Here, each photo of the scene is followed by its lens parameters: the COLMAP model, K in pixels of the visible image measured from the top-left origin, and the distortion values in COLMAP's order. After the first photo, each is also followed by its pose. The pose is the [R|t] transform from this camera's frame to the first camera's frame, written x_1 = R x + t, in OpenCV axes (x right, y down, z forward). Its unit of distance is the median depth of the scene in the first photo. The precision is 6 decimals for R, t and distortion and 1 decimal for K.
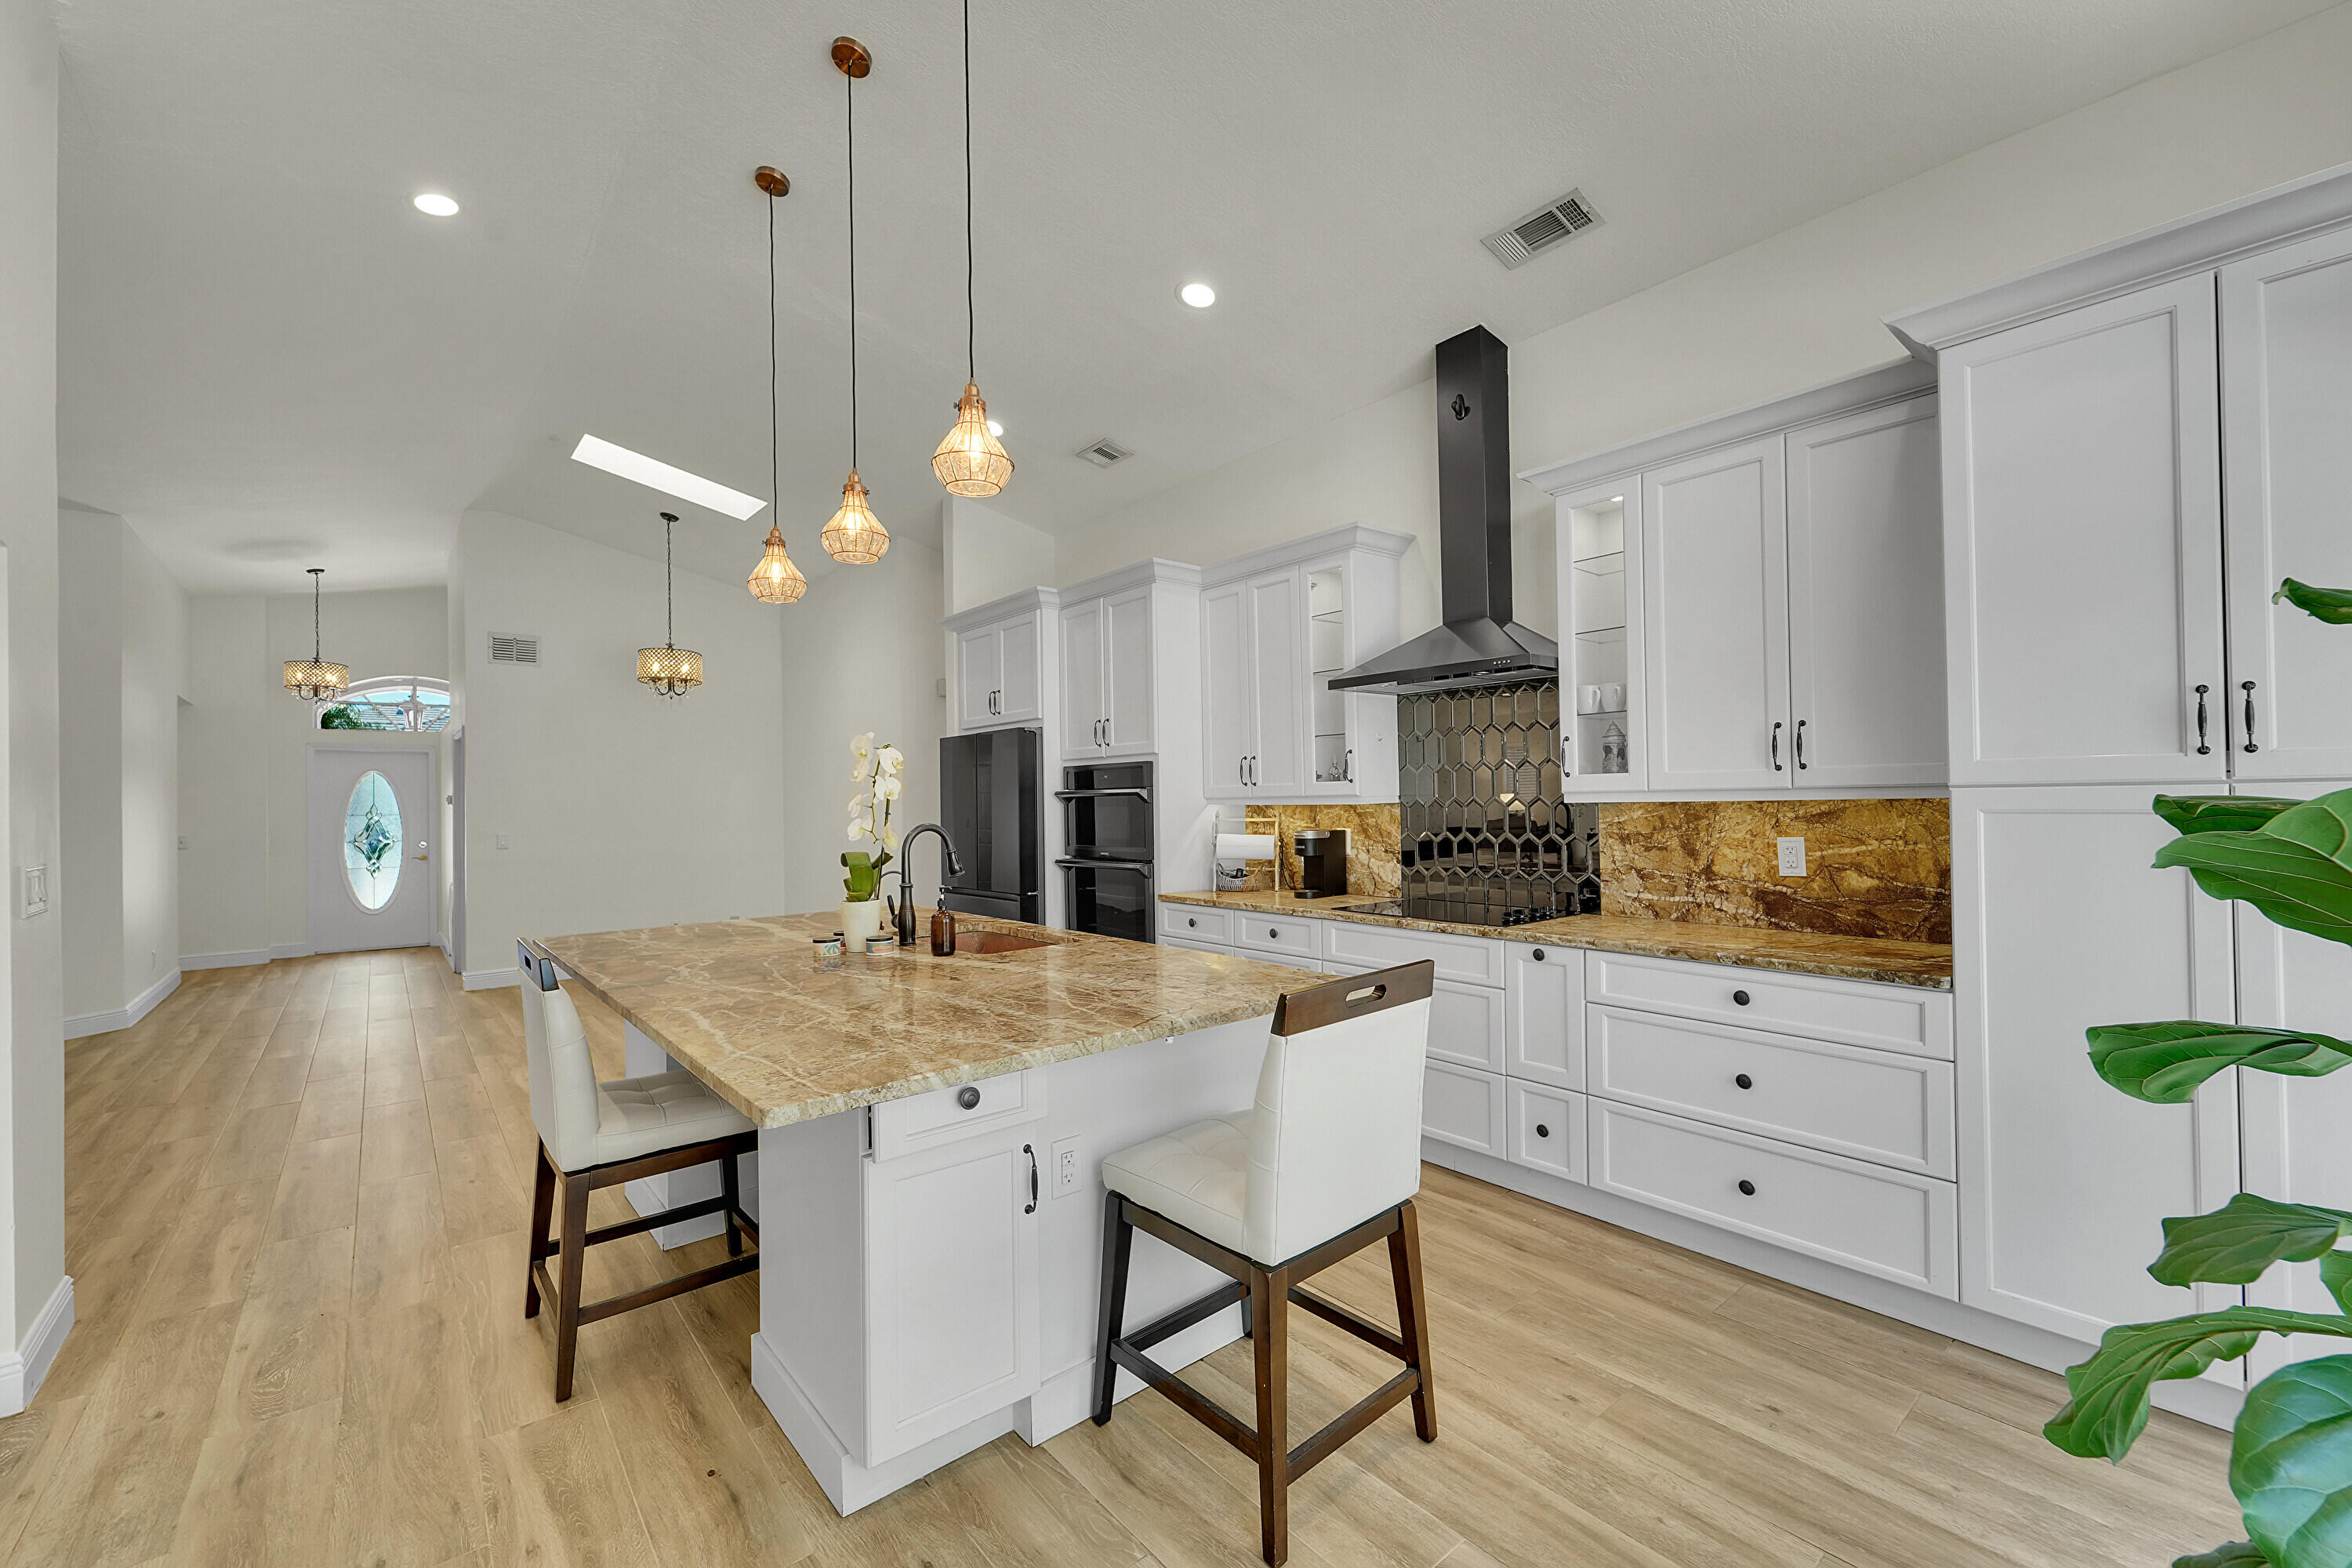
lens RADIAL K [[944.3, 0, 1168.8], [0, 944.3, 794.7], [0, 0, 1]] dist [-0.000525, -0.000614]
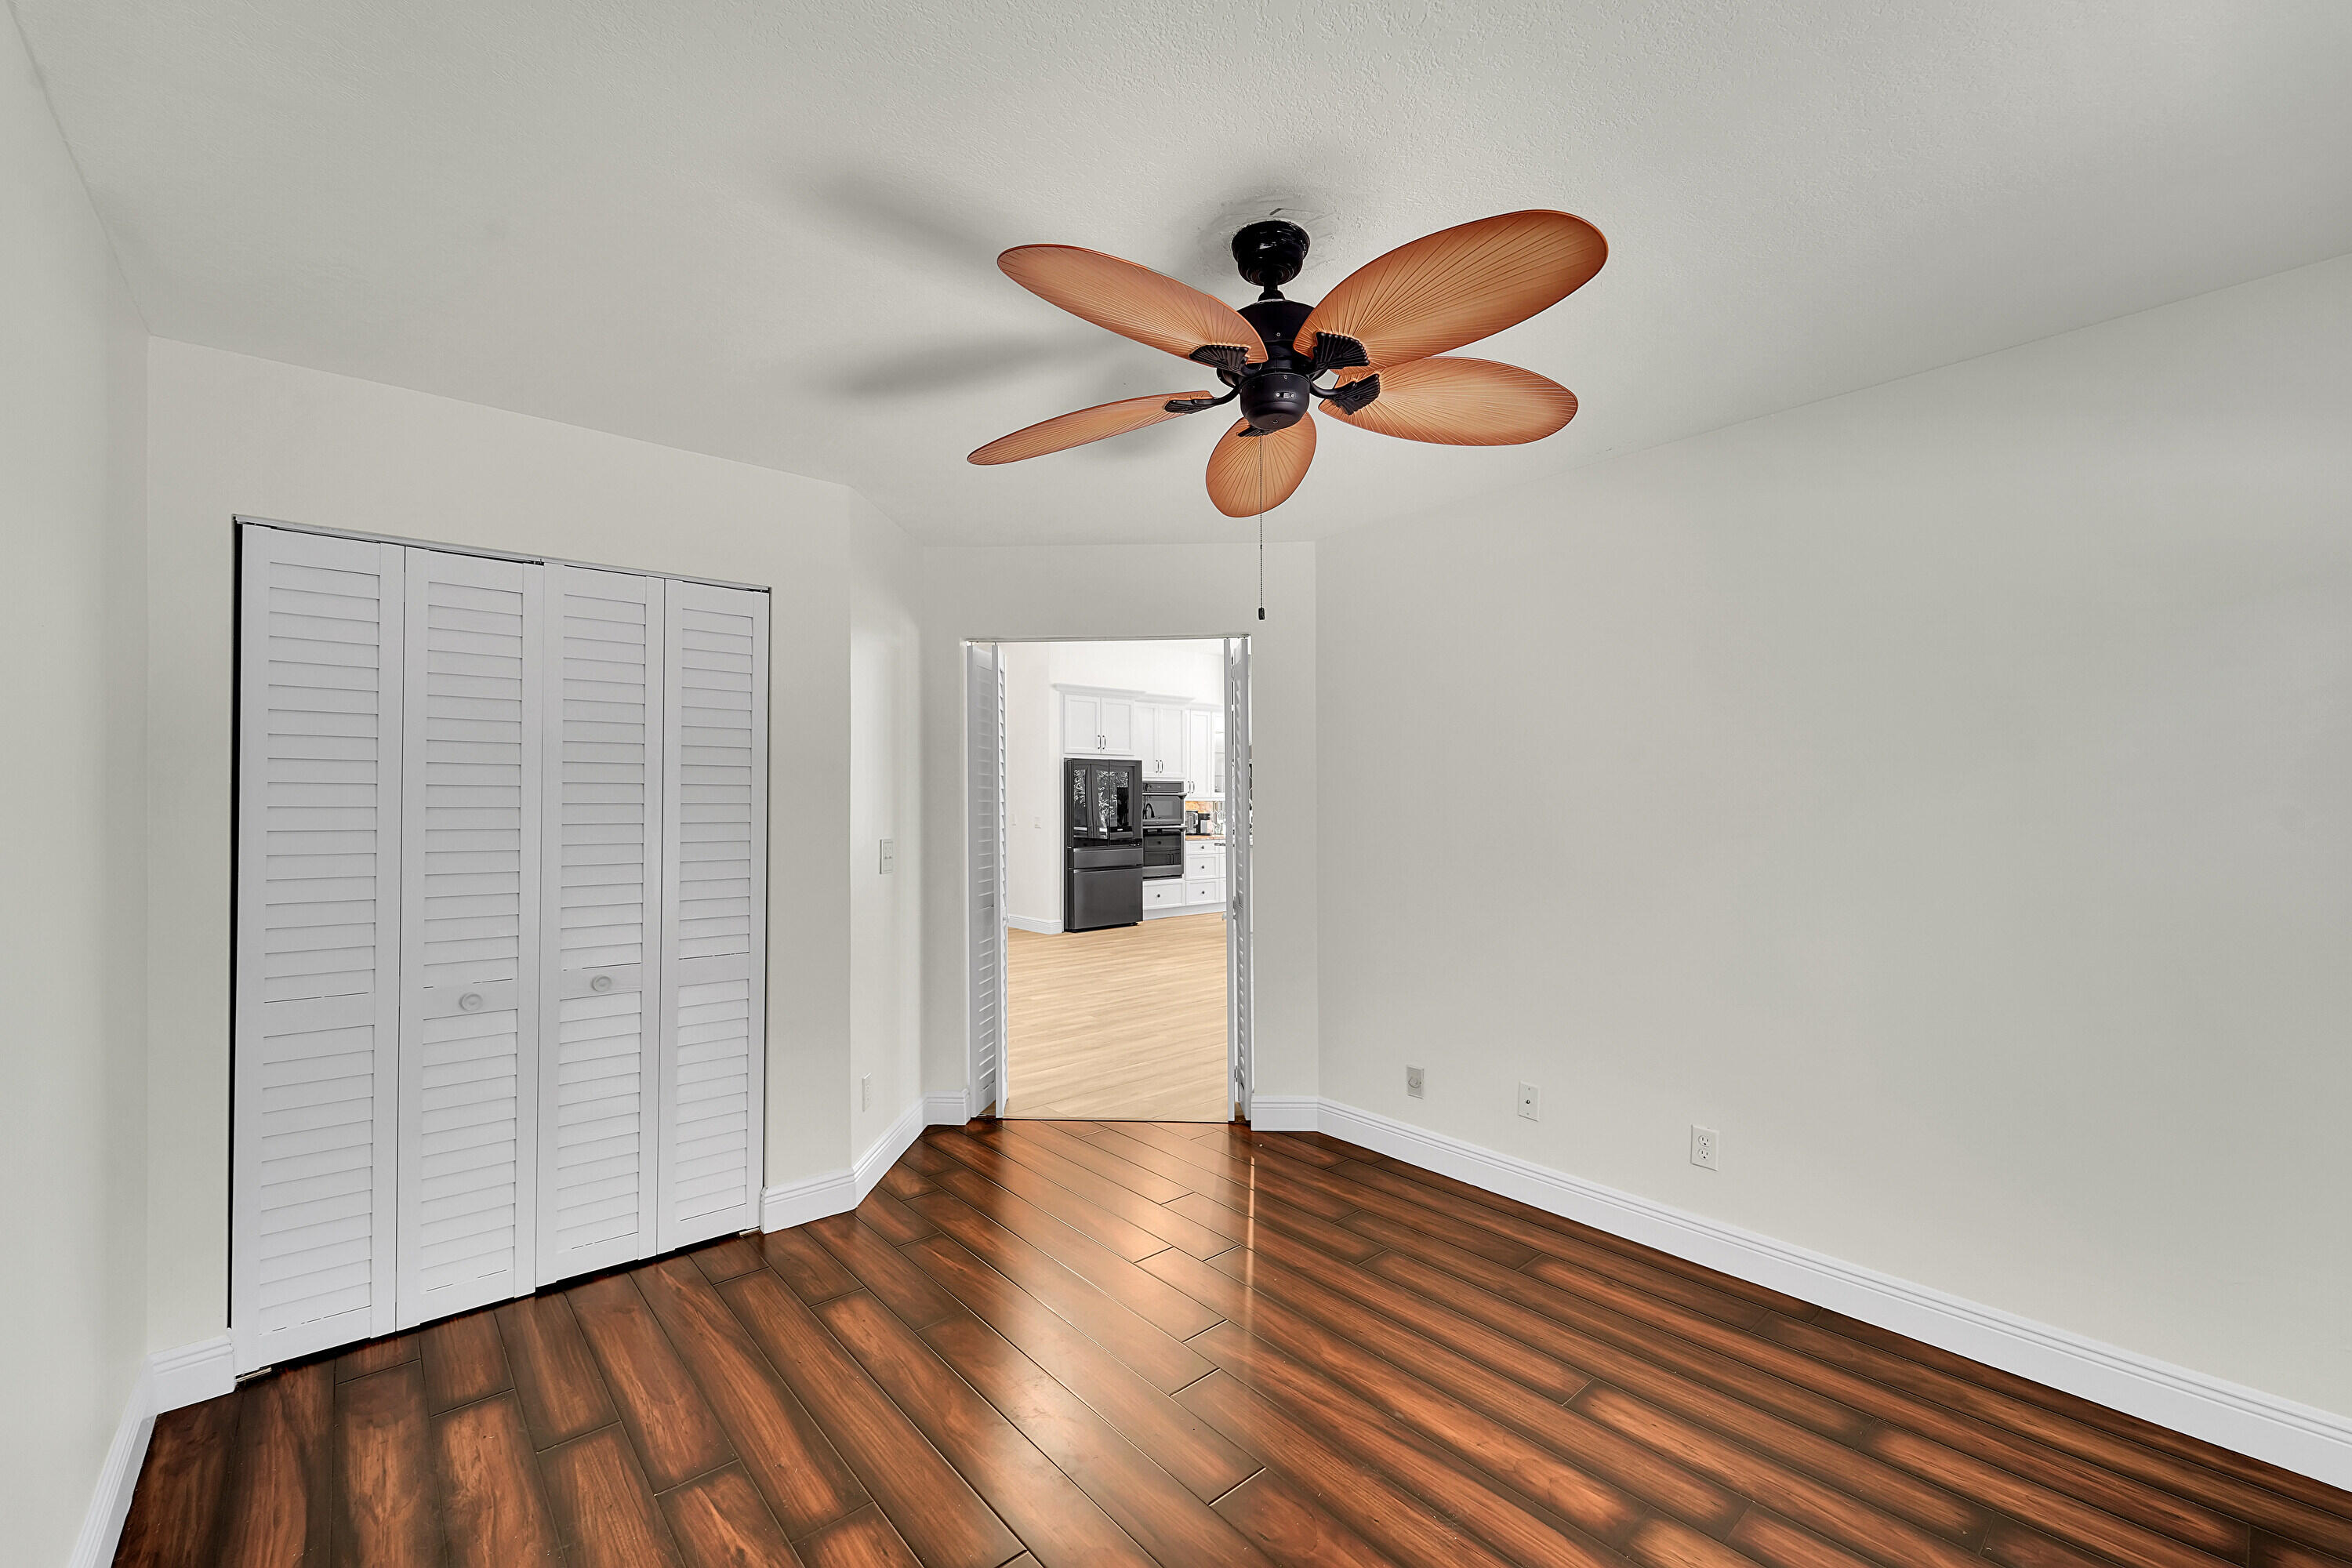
lens RADIAL K [[944.3, 0, 1168.8], [0, 944.3, 794.7], [0, 0, 1]] dist [-0.000525, -0.000614]
pose [[-0.013691, 0.022175, 0.999660, -2.569630], [-0.014049, 0.999651, -0.022367, 0.054258], [-0.999808, -0.014351, -0.013375, 1.164603]]
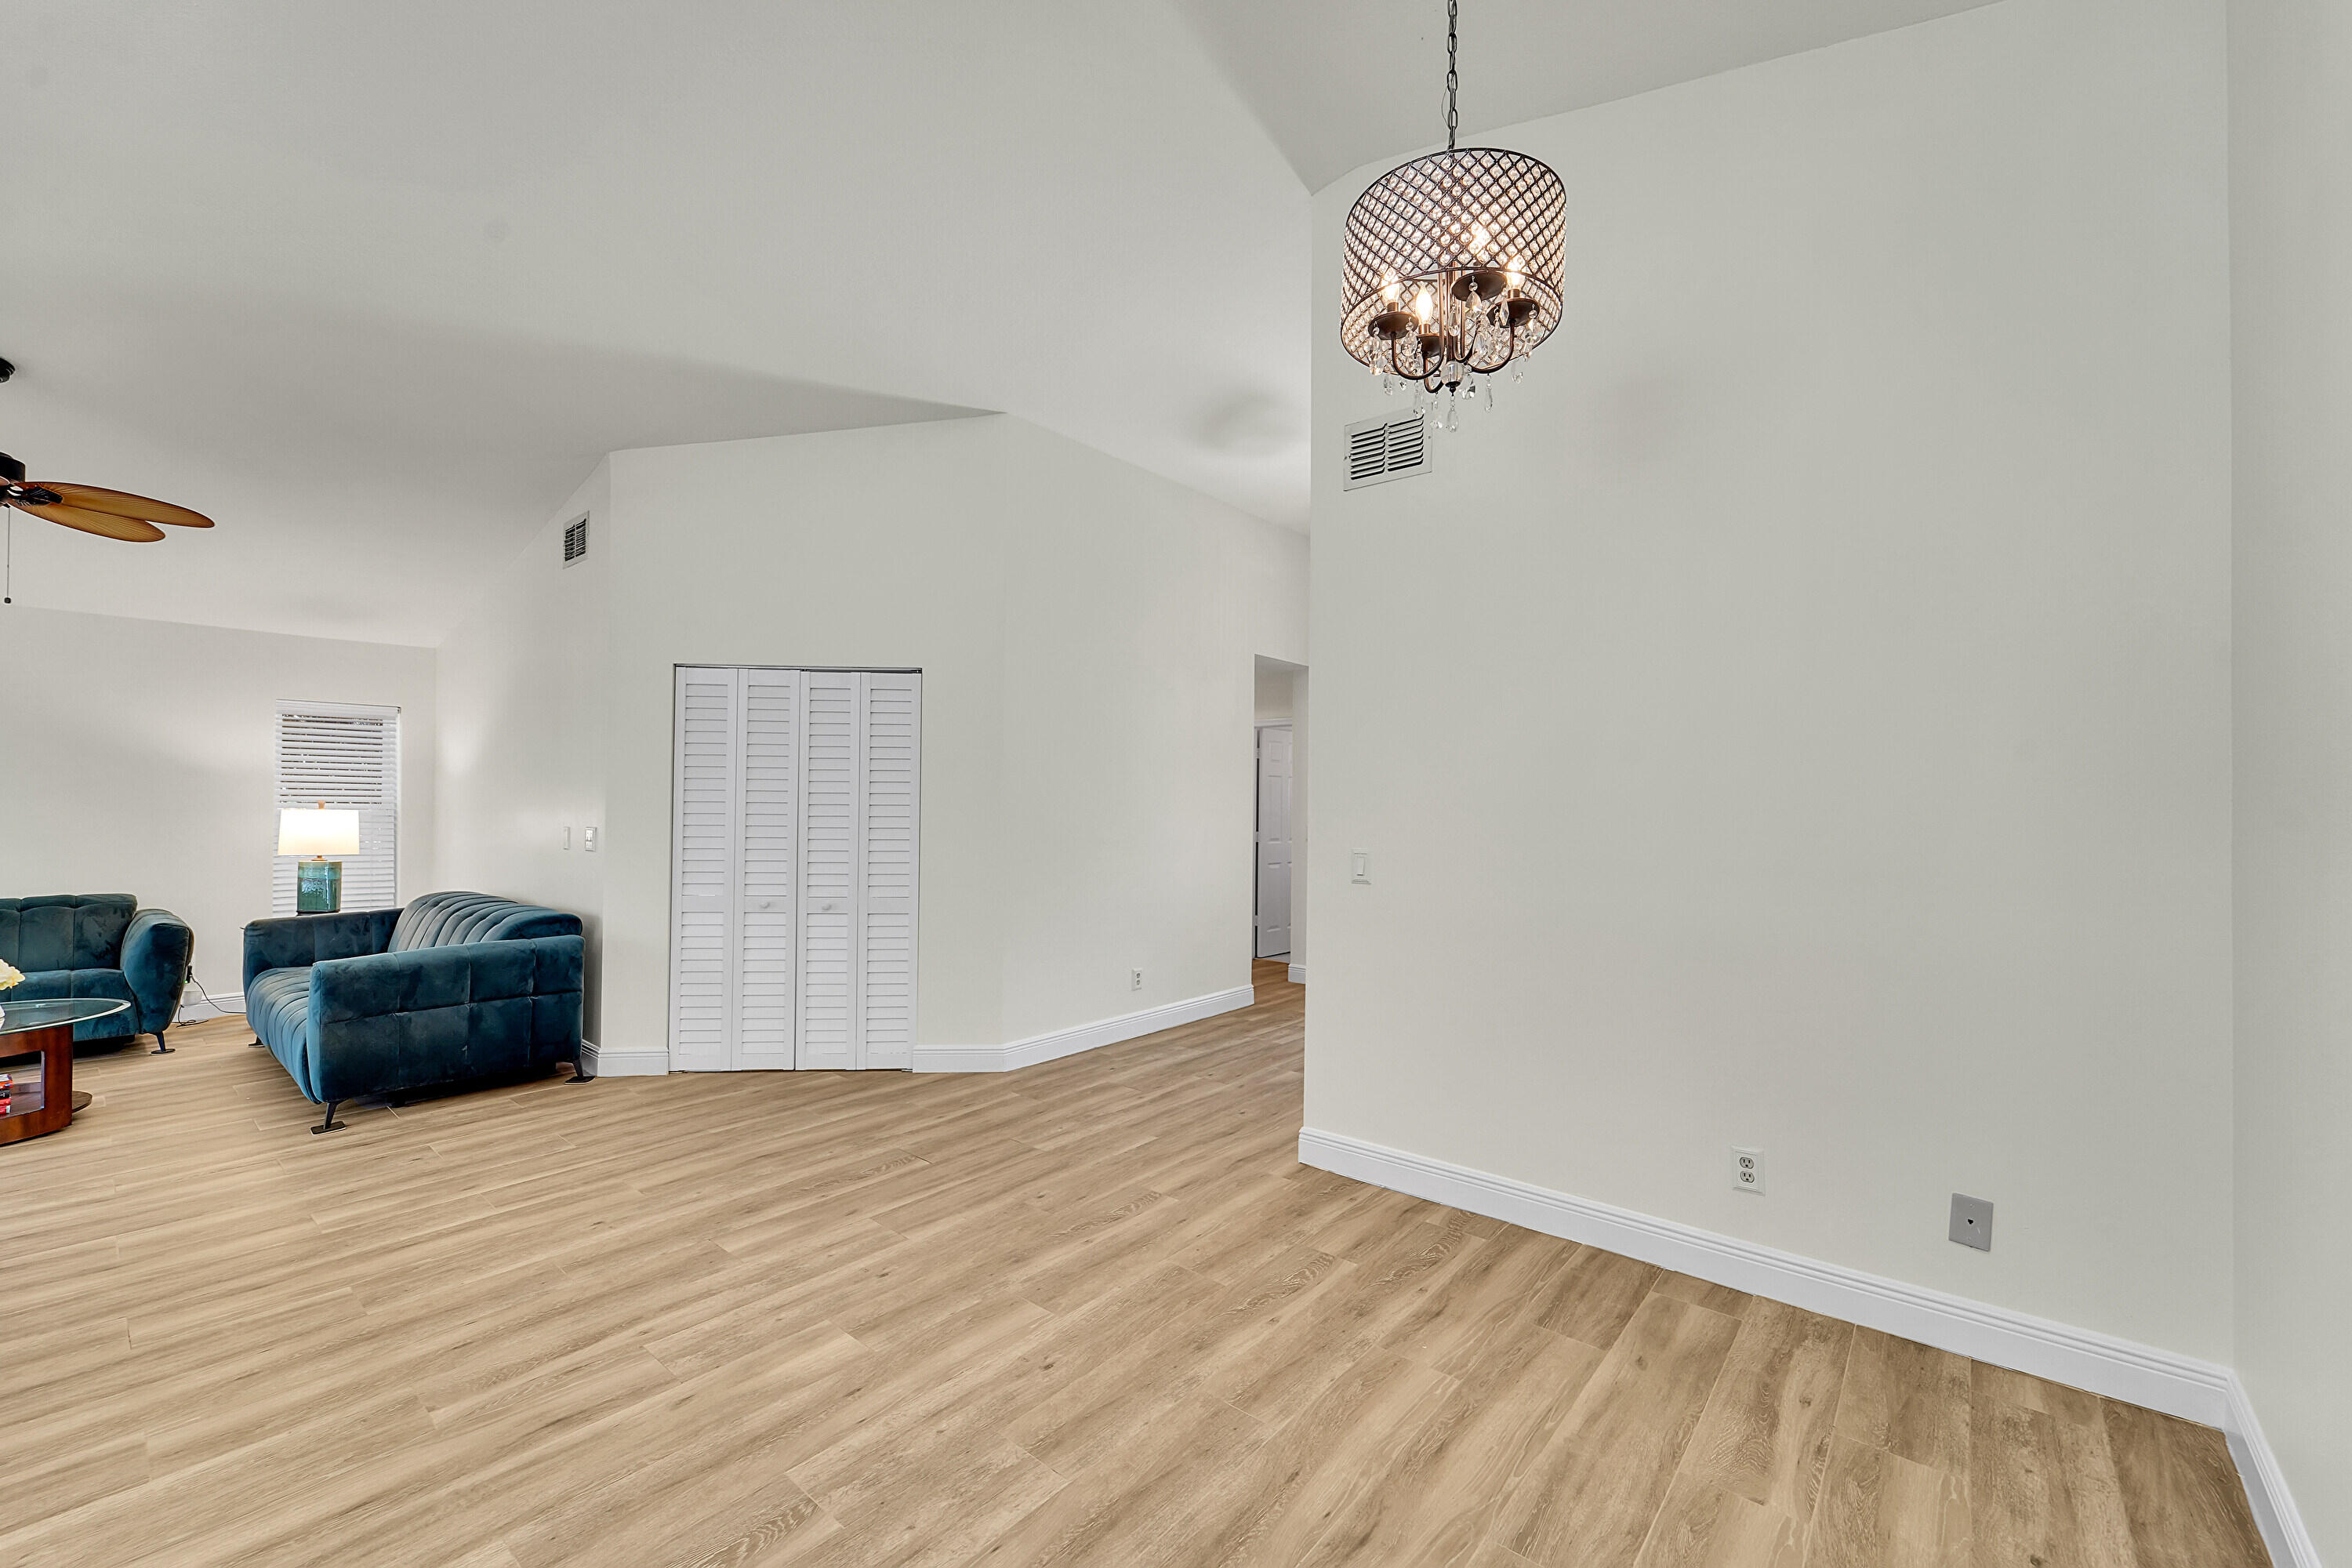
lens RADIAL K [[944.3, 0, 1168.8], [0, 944.3, 794.7], [0, 0, 1]] dist [-0.000525, -0.000614]
pose [[0.170147, 0.009915, -0.985369, -0.462189], [-0.000607, 0.999950, 0.009957, 0.016861], [0.985419, -0.001096, 0.170144, 1.453082]]
